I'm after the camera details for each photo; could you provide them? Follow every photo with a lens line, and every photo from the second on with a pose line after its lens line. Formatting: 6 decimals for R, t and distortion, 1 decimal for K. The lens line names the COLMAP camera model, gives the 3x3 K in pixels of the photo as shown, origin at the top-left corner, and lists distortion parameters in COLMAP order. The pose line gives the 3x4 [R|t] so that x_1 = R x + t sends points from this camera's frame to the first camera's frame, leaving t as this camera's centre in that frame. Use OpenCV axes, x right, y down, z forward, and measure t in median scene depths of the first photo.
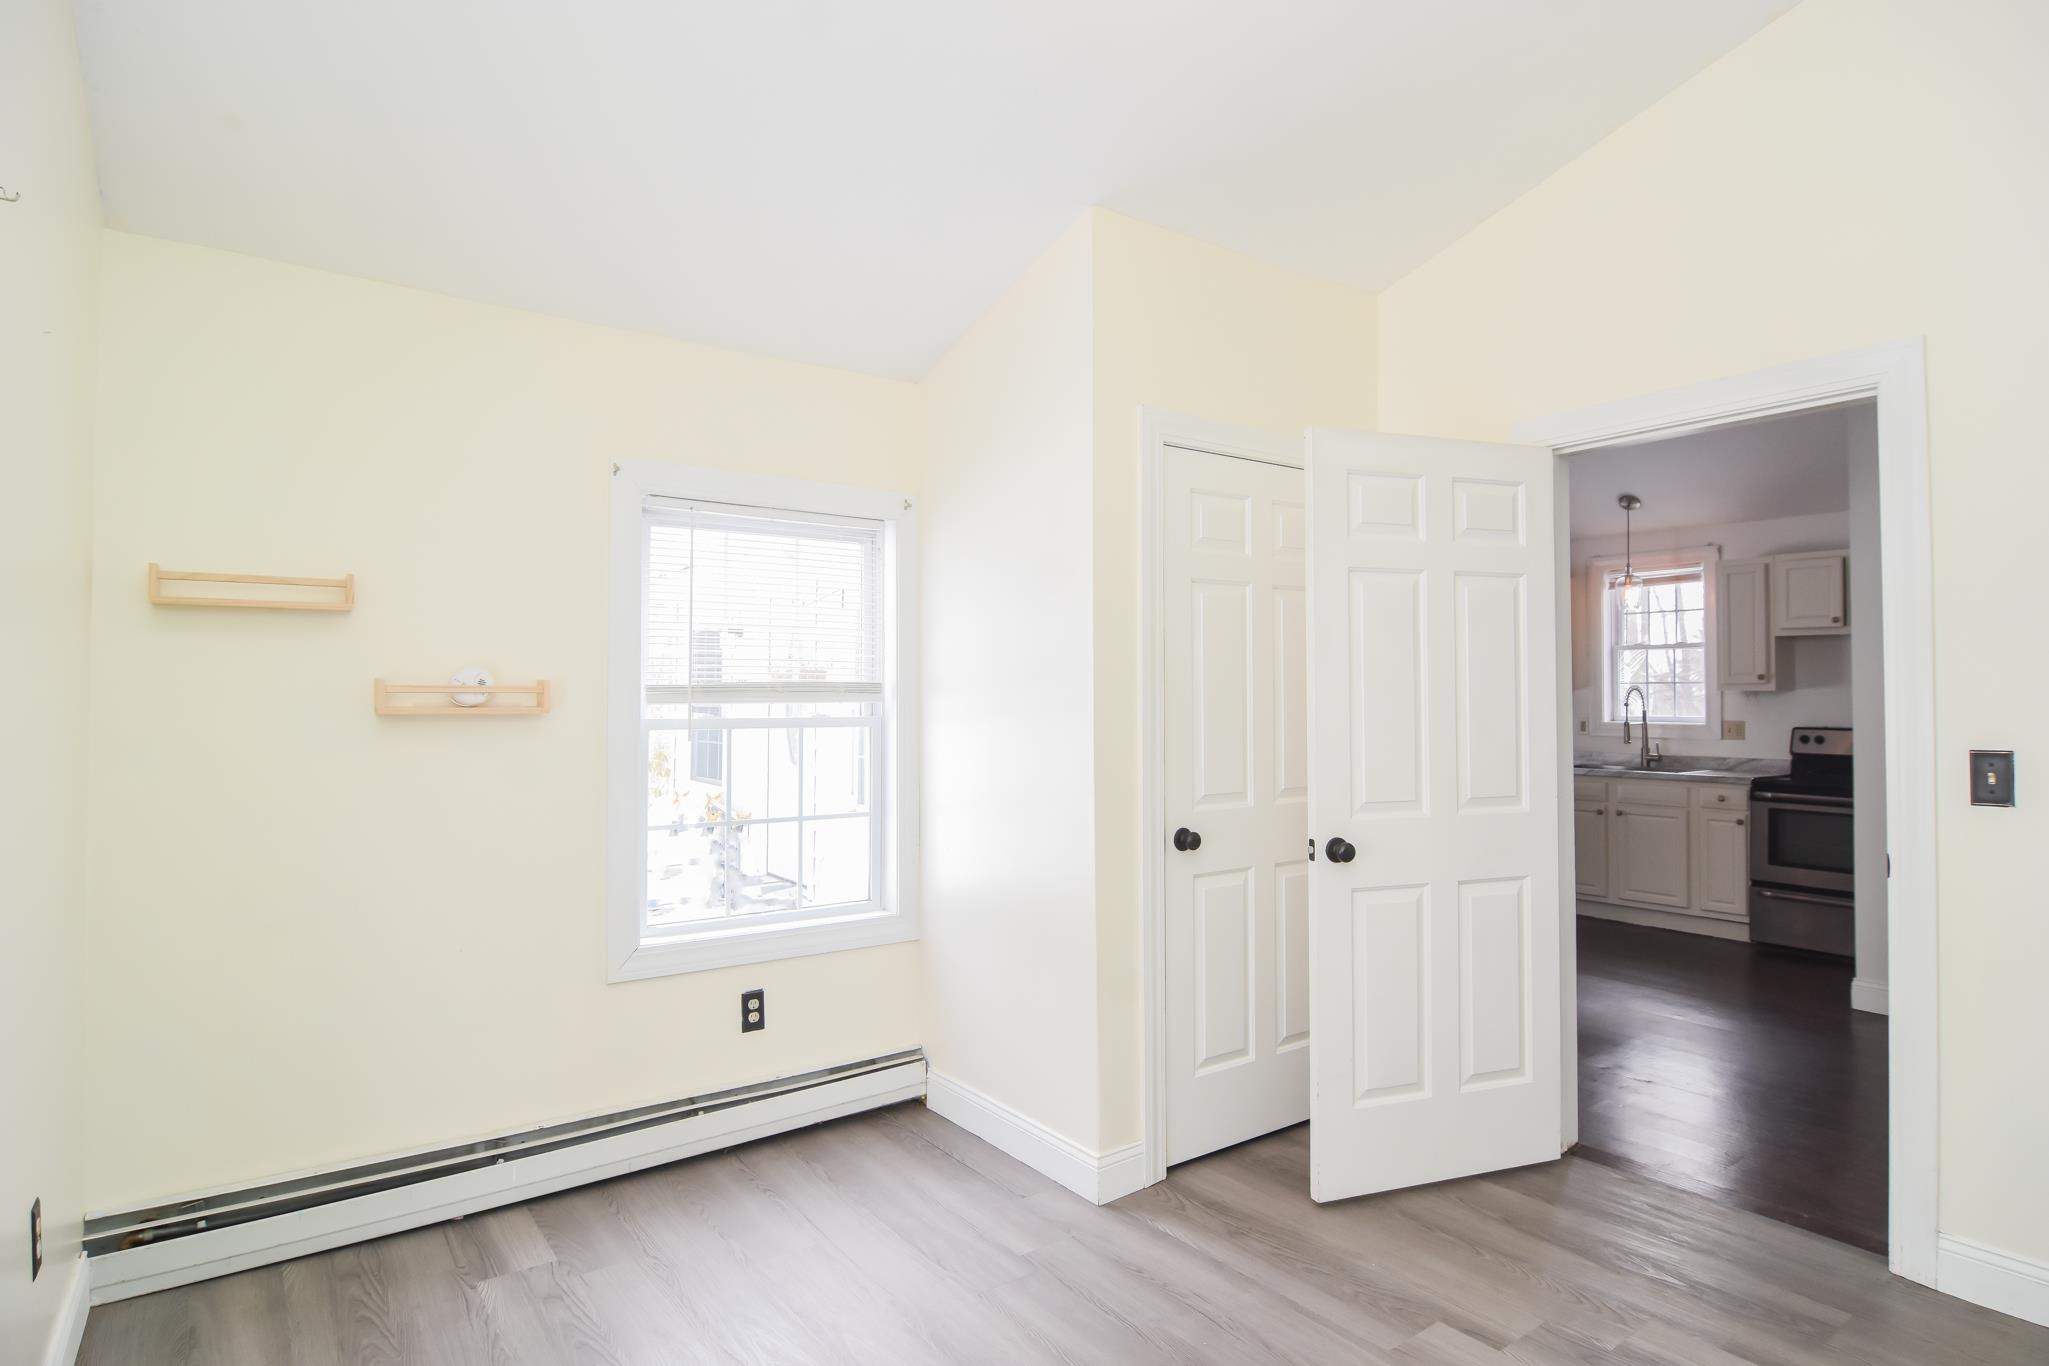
lens RADIAL K [[1092.9, 0, 1026.1], [0, 1092.9, 678.1], [0, 0, 1]] dist [-0.006565, -0.011808]
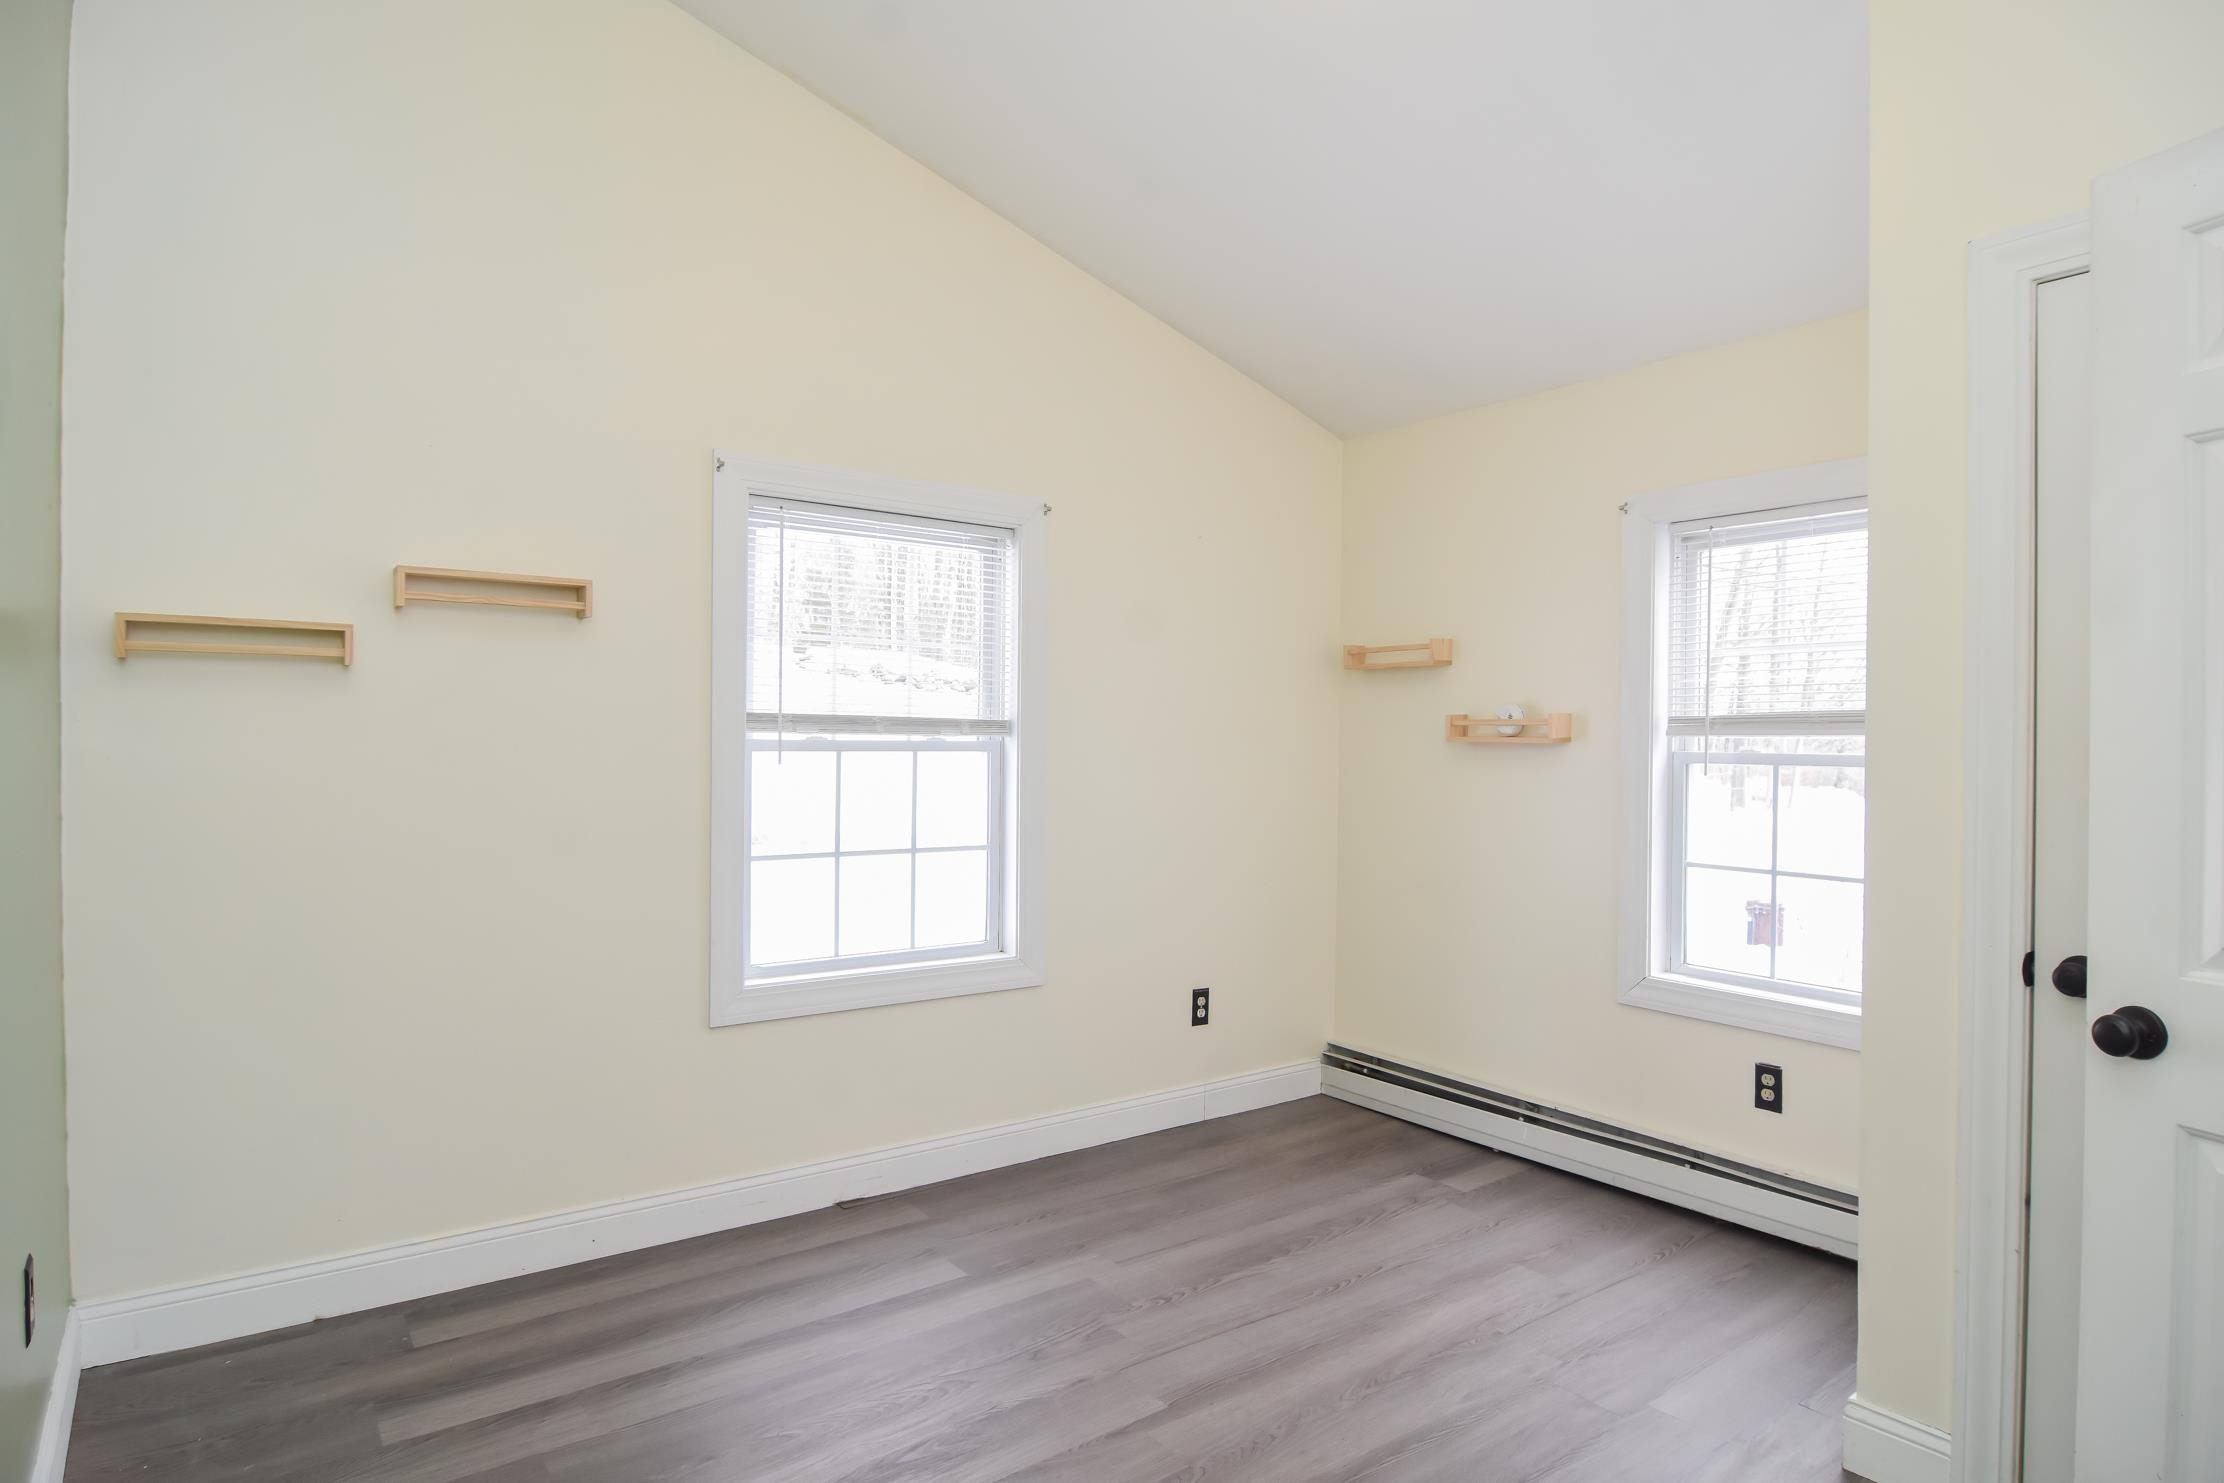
lens RADIAL K [[1186.2, 0, 1113.8], [0, 1186.2, 736.2], [0, 0, 1]] dist [-0.006565, -0.011808]
pose [[0.010136, 0.005483, -0.999934, 0.729840], [0.013472, 0.999893, 0.005620, 0.011194], [0.999858, -0.013528, 0.010061, 0.496458]]
